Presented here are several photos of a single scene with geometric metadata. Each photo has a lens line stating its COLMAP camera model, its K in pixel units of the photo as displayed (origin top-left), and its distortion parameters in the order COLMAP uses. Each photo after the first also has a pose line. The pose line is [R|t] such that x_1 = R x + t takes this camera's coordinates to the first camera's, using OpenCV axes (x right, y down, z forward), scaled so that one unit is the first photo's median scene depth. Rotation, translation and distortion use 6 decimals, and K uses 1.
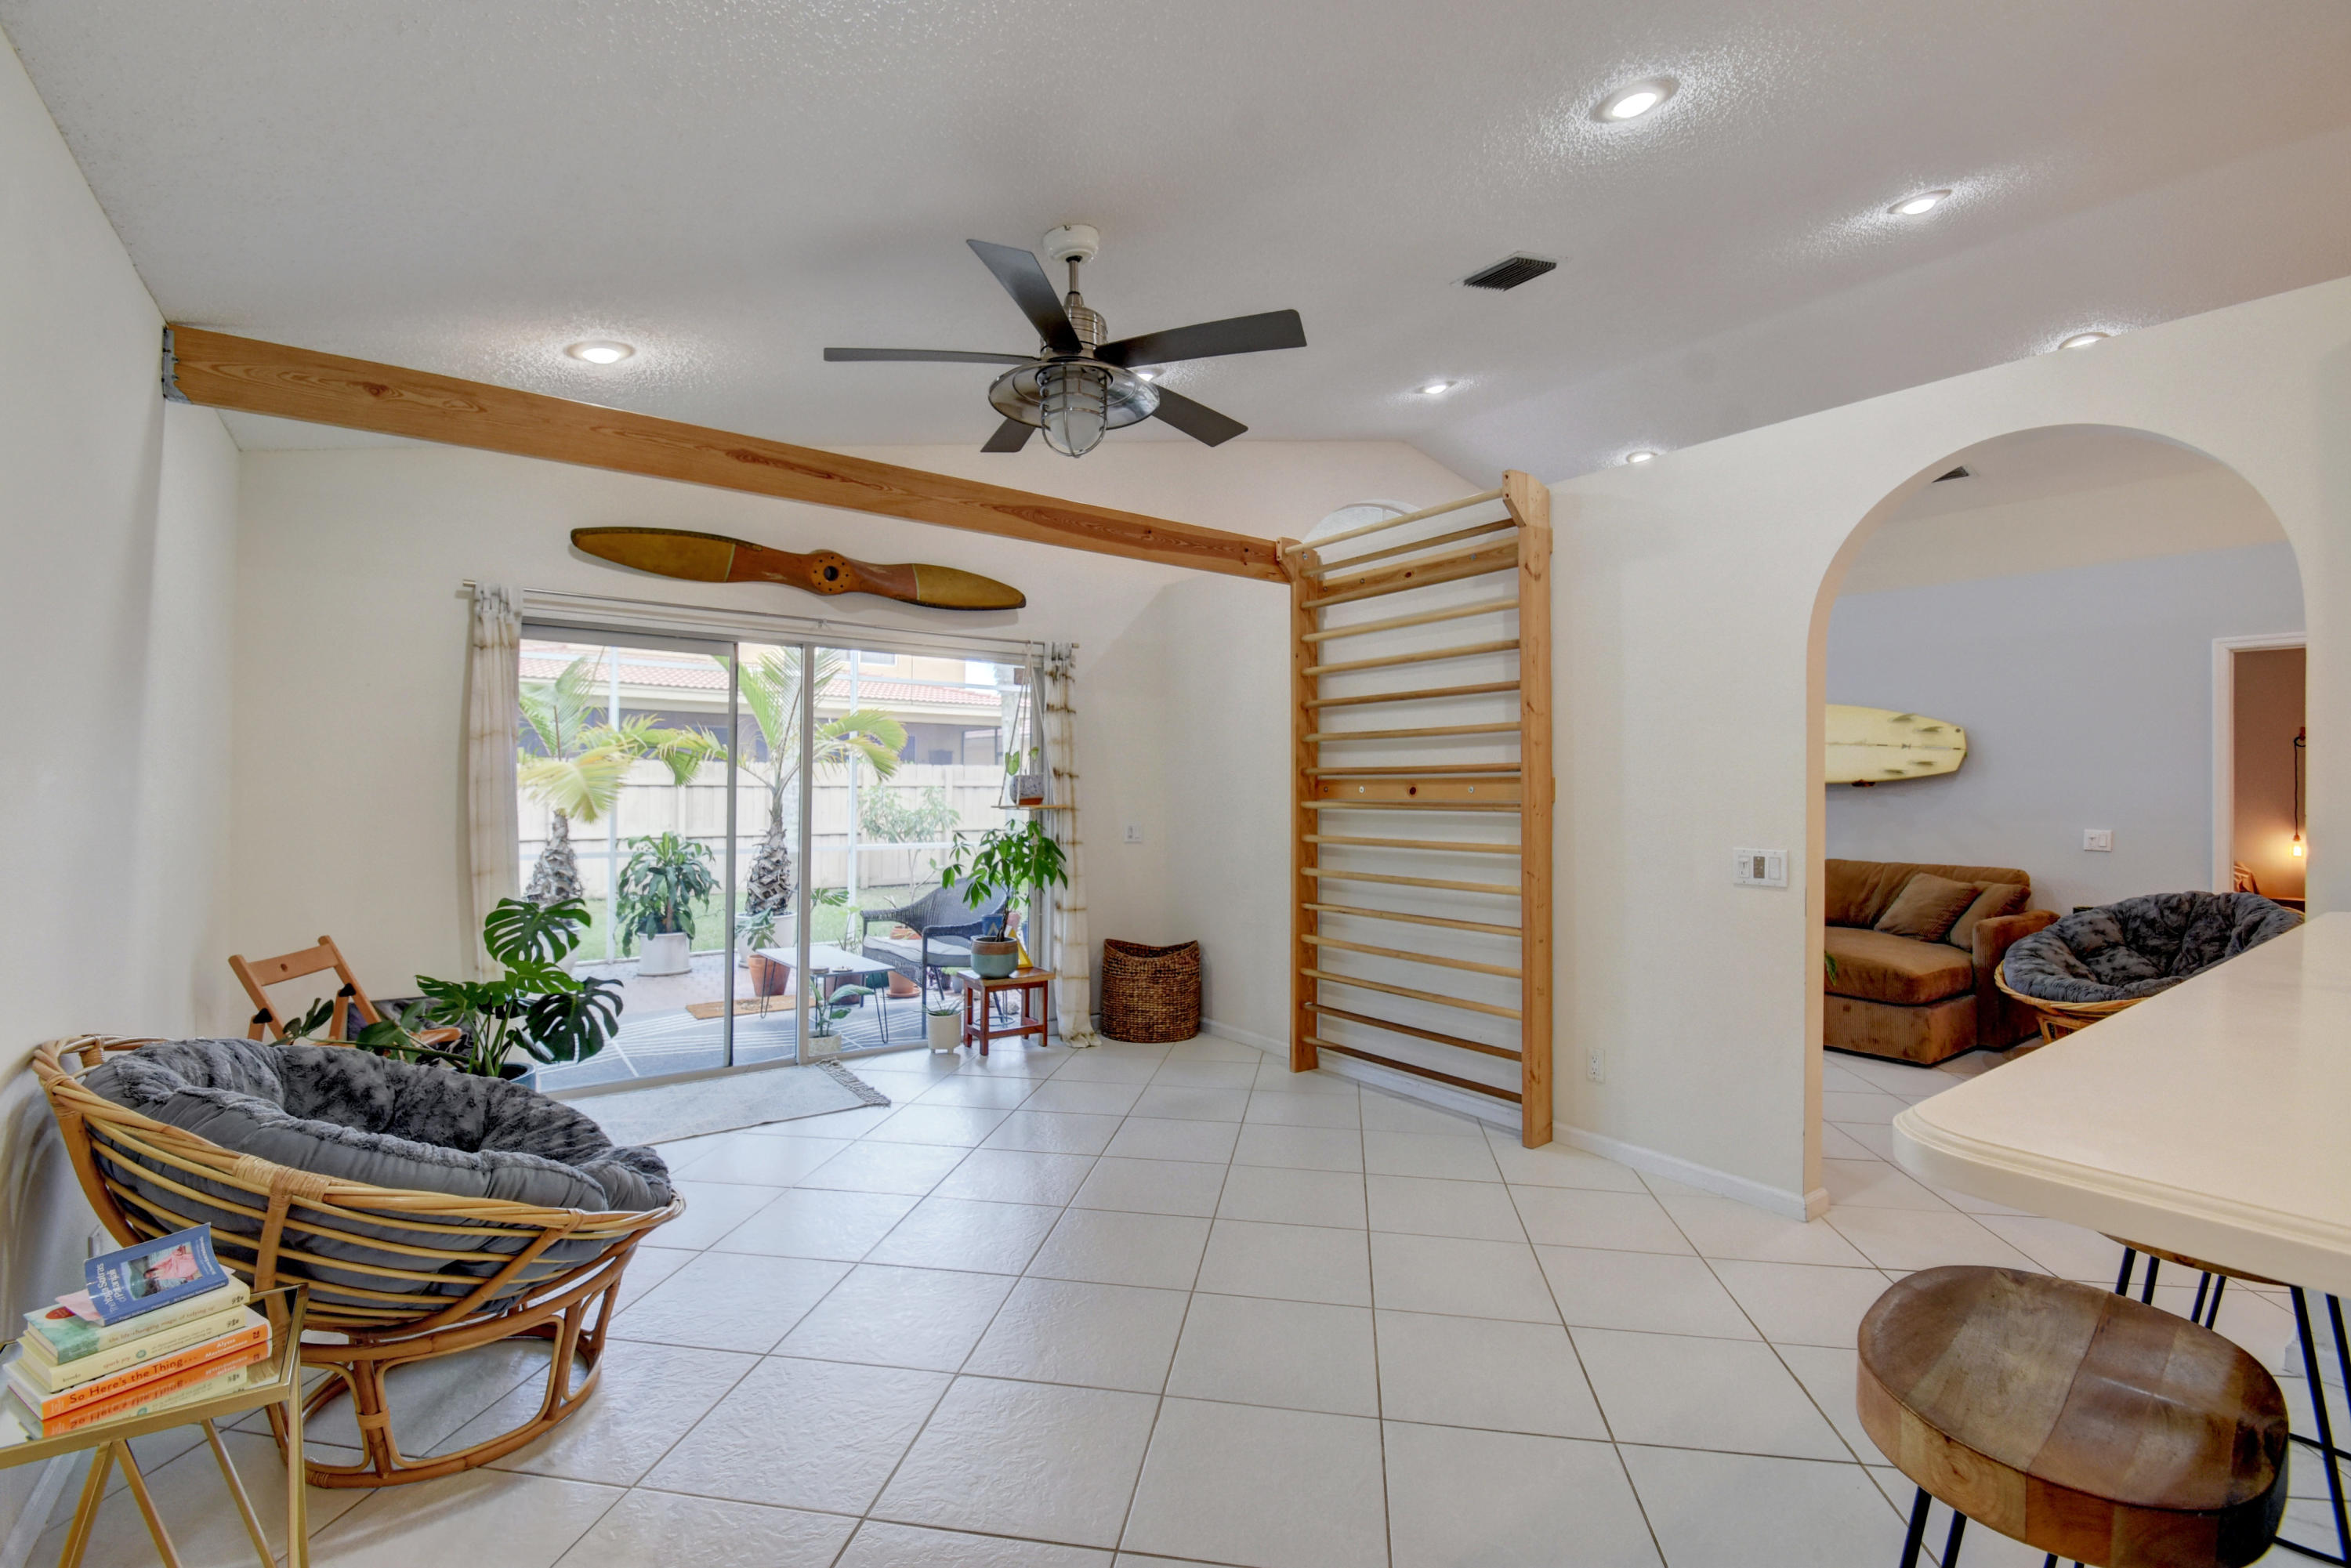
lens RADIAL K [[1029.0, 0, 1172.6], [0, 1029.0, 779.5], [0, 0, 1]] dist [0.007870, -0.013782]
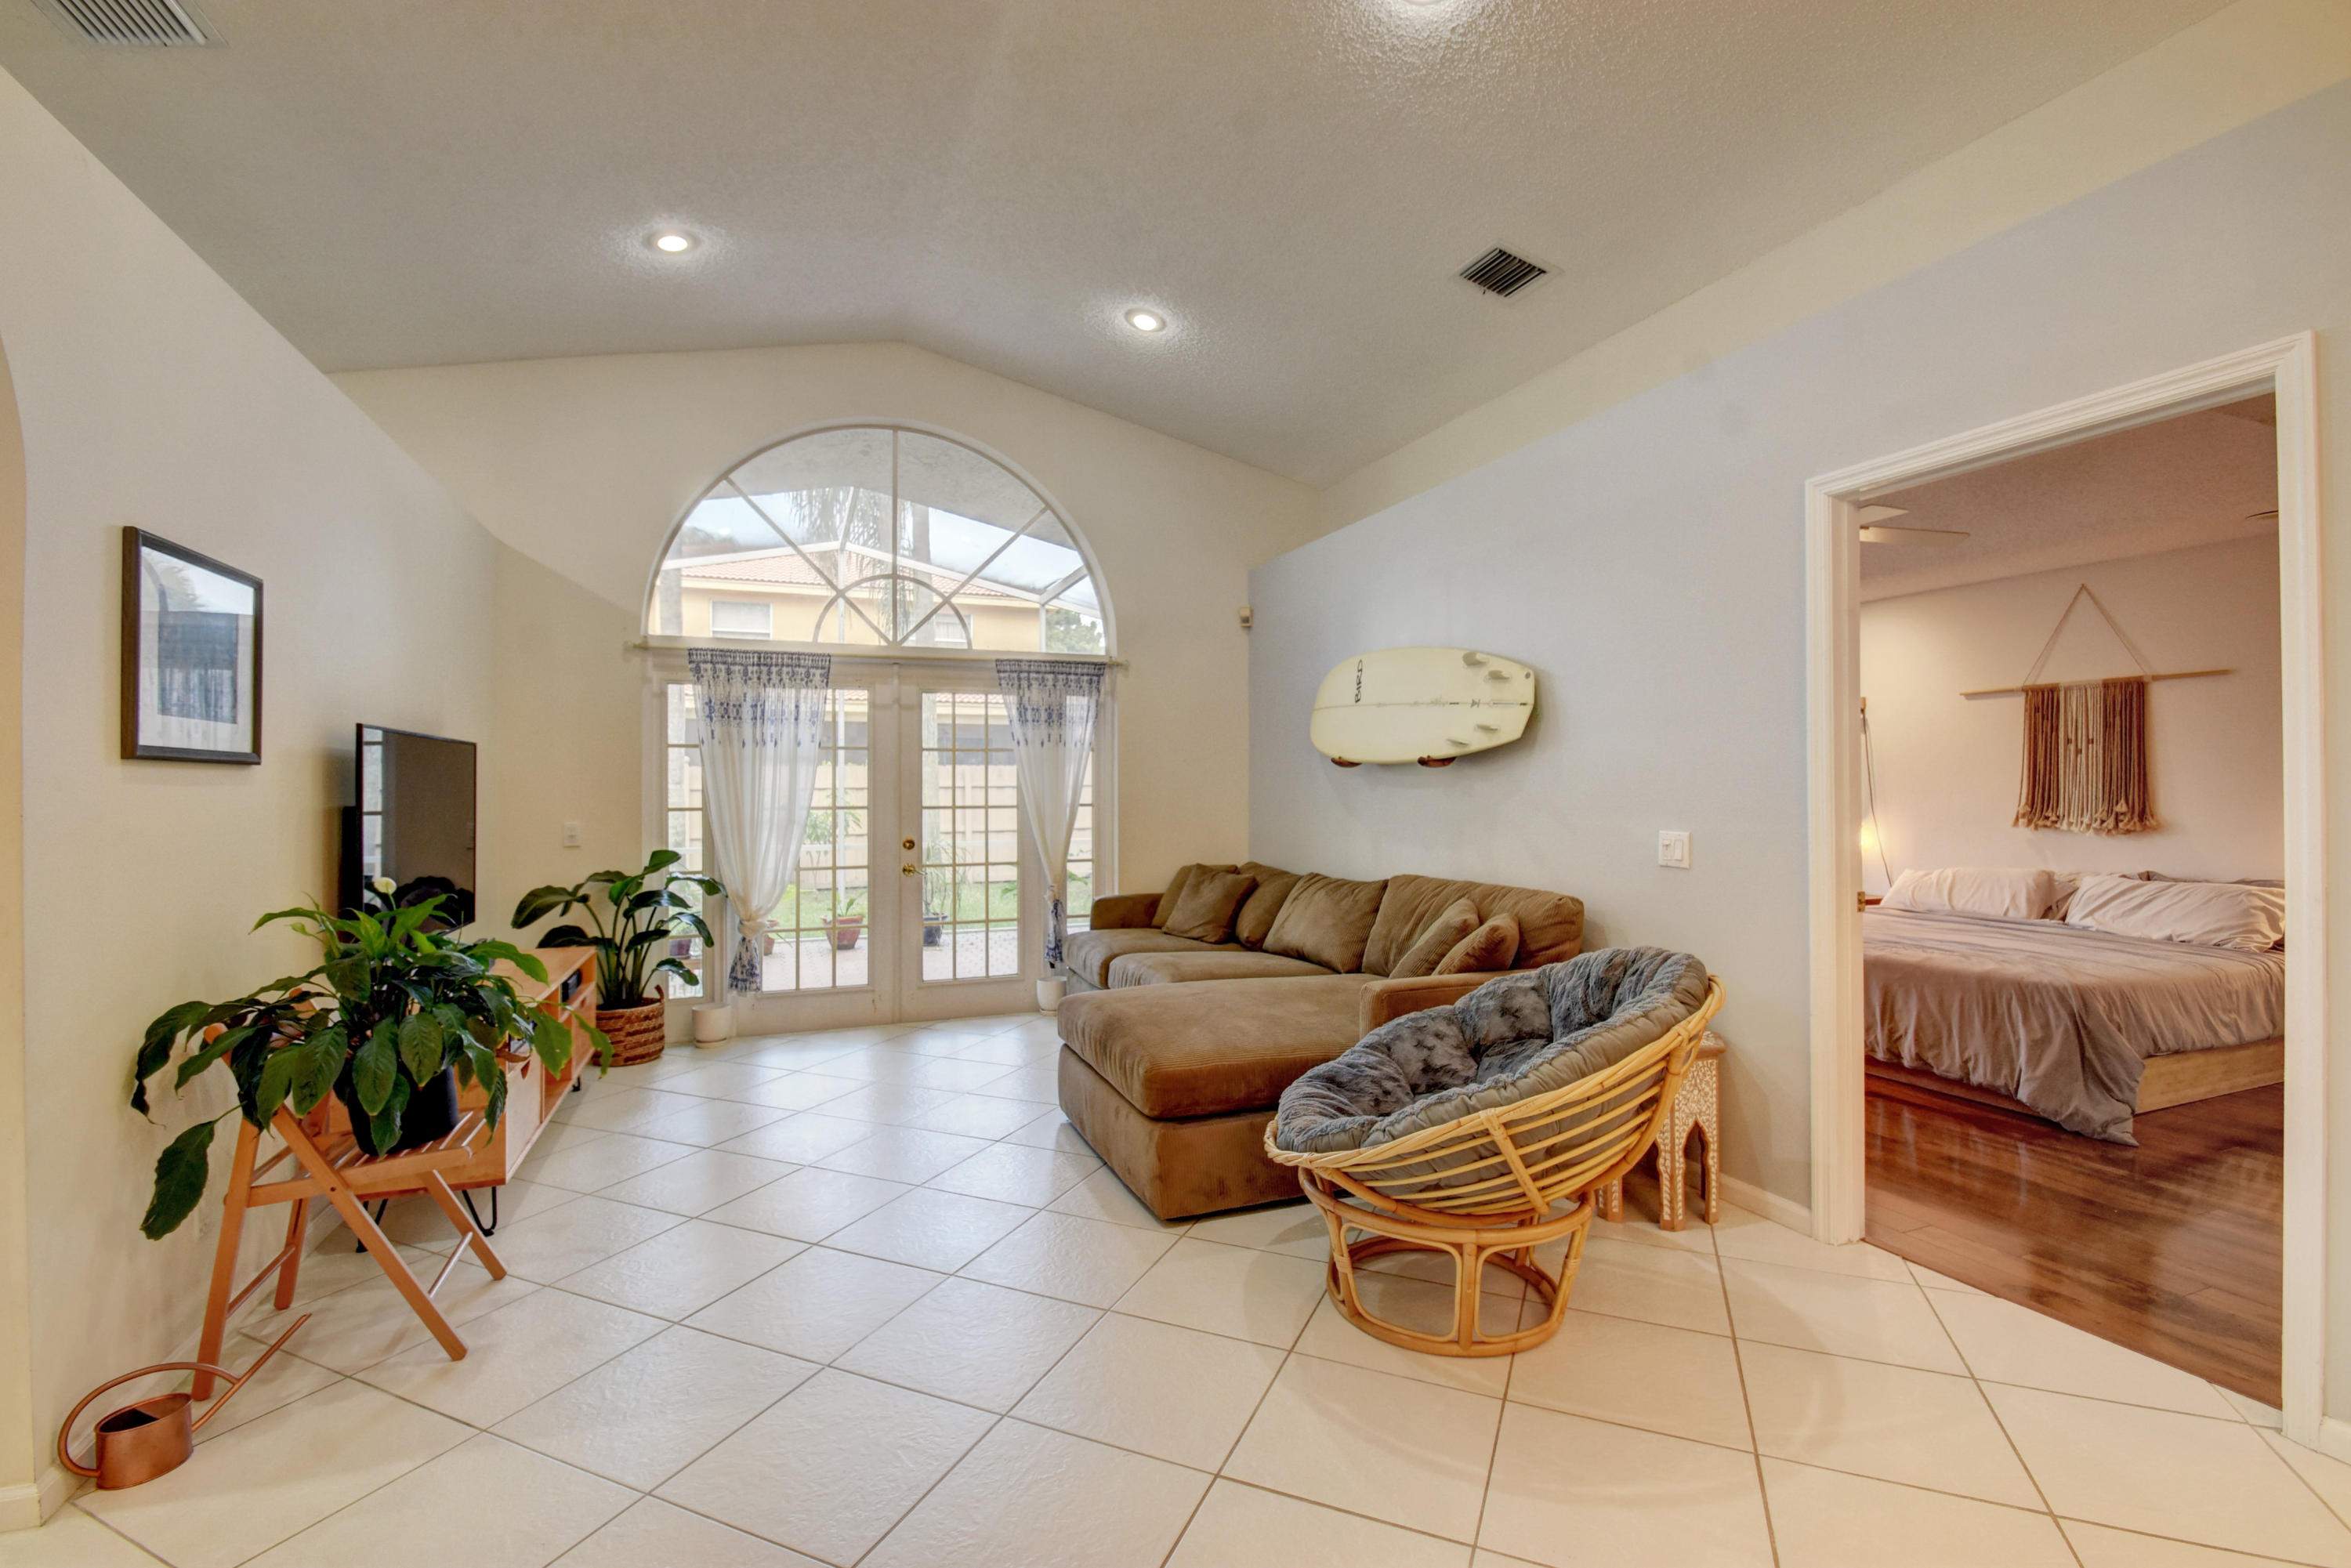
lens RADIAL K [[1029.0, 0, 1172.6], [0, 1029.0, 779.5], [0, 0, 1]] dist [0.007870, -0.013782]
pose [[0.967771, -0.015404, -0.251358, 0.912065], [0.015299, 0.999880, -0.002371, 0.019225], [0.251365, -0.001551, 0.967891, 0.420022]]
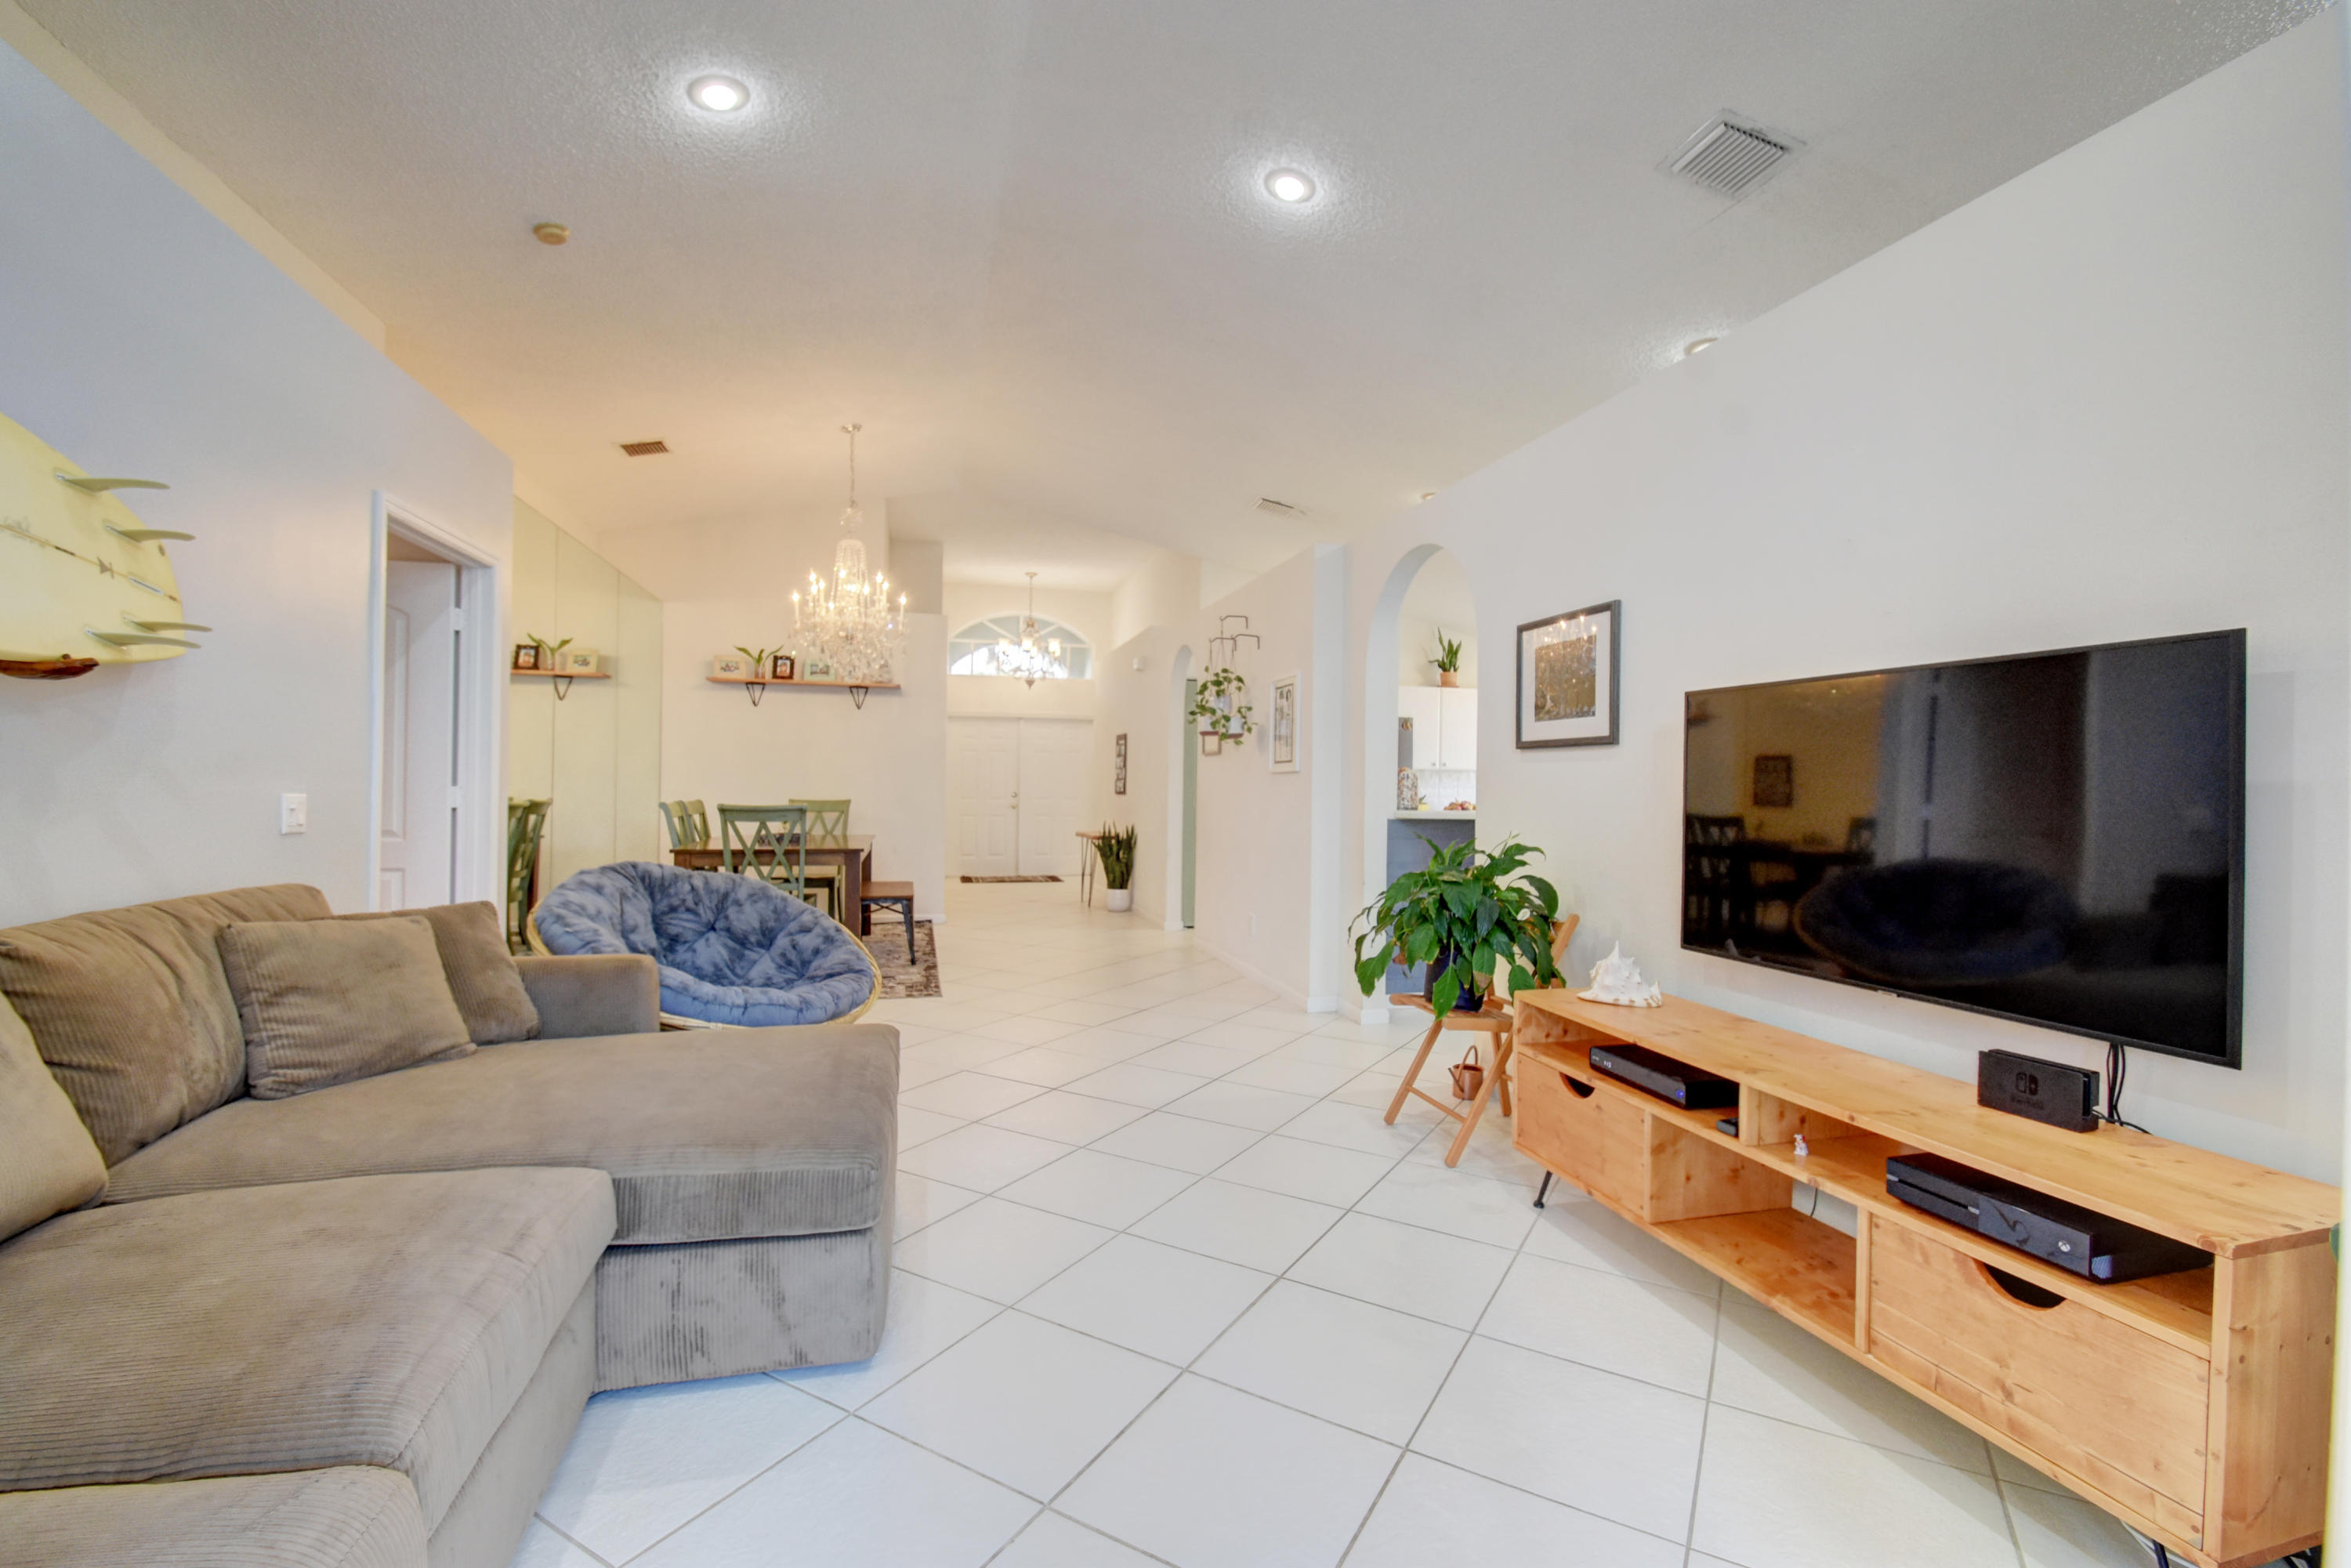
lens RADIAL K [[1029.0, 0, 1172.6], [0, 1029.0, 779.5], [0, 0, 1]] dist [0.007870, -0.013782]
pose [[-0.929255, -0.019602, 0.368918, 0.342460], [-0.024787, 0.999649, -0.009319, 0.040563], [-0.368606, -0.017804, -0.929415, 1.559172]]
